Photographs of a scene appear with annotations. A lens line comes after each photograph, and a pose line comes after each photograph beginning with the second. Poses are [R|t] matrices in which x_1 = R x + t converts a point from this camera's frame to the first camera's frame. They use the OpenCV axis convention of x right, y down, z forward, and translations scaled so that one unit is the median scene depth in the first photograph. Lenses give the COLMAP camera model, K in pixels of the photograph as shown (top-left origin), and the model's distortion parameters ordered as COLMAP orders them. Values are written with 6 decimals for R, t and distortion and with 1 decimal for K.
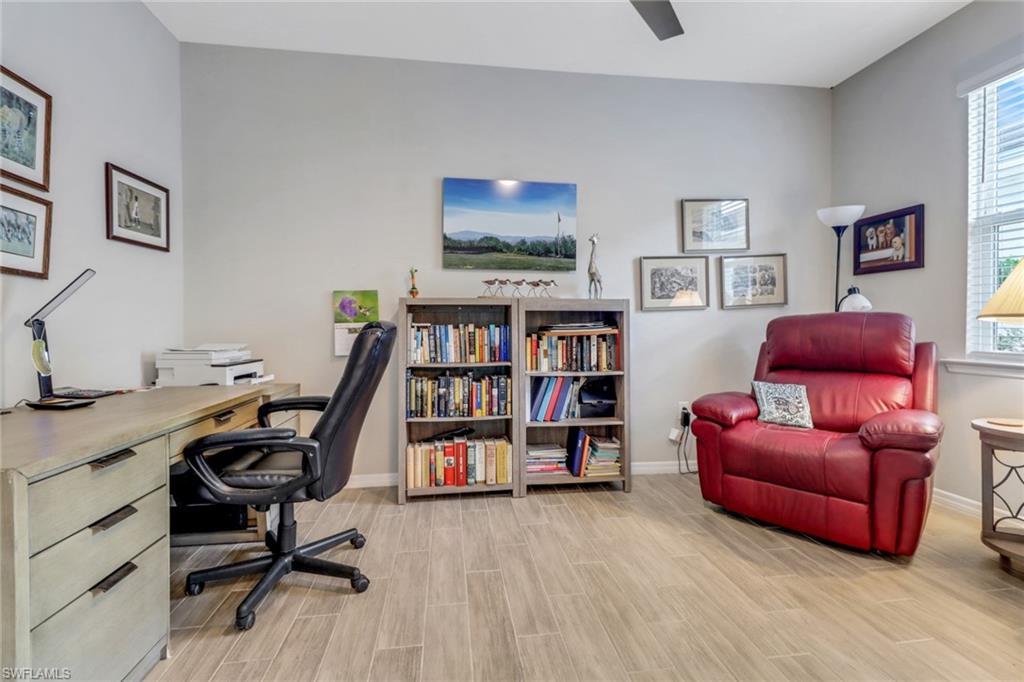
lens RADIAL K [[471.7, 0, 514.4], [0, 471.7, 324.3], [0, 0, 1]] dist [0.036182, -0.014162]
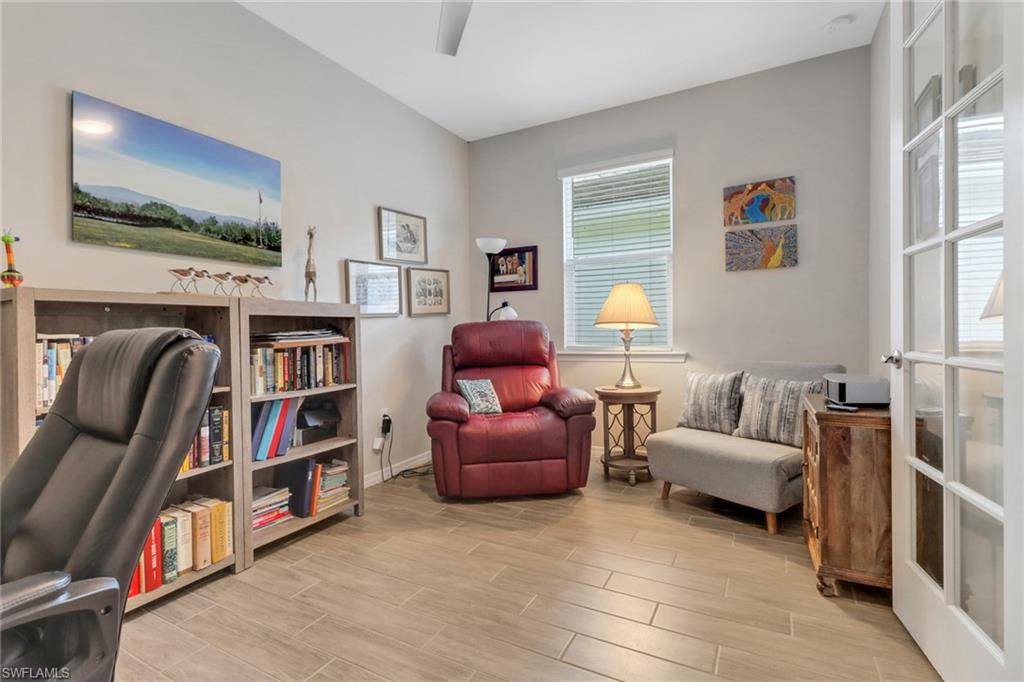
lens RADIAL K [[471.7, 0, 514.4], [0, 471.7, 324.3], [0, 0, 1]] dist [0.036182, -0.014162]
pose [[0.598218, 0.000259, 0.801333, -0.312780], [0.014825, 0.999825, -0.011391, 0.000535], [-0.801196, 0.018694, 0.598110, 0.204408]]
